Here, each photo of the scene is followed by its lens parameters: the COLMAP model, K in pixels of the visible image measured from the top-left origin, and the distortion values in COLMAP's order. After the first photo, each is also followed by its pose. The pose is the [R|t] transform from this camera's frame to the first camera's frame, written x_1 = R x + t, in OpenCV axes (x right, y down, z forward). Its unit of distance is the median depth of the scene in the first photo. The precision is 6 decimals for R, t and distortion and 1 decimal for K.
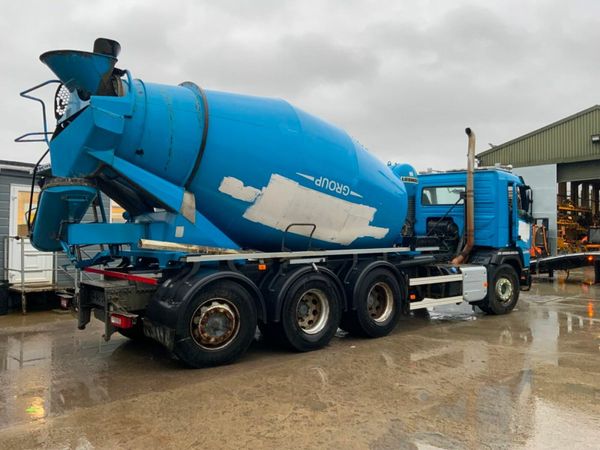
lens RADIAL K [[496.4, 0, 300.0], [0, 496.4, 225.0], [0, 0, 1]] dist [0.138049, -0.269103]
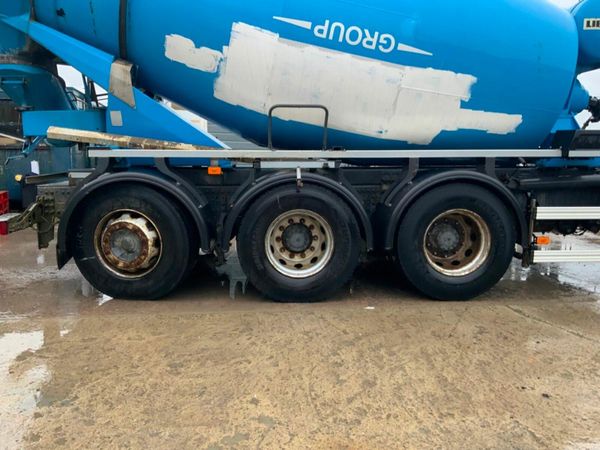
lens RADIAL K [[496.4, 0, 300.0], [0, 496.4, 225.0], [0, 0, 1]] dist [0.138049, -0.269103]
pose [[0.806287, 0.092193, -0.584296, 0.398064], [0.002375, 0.987267, 0.159053, 0.047506], [0.591520, -0.129630, 0.795802, 0.494523]]
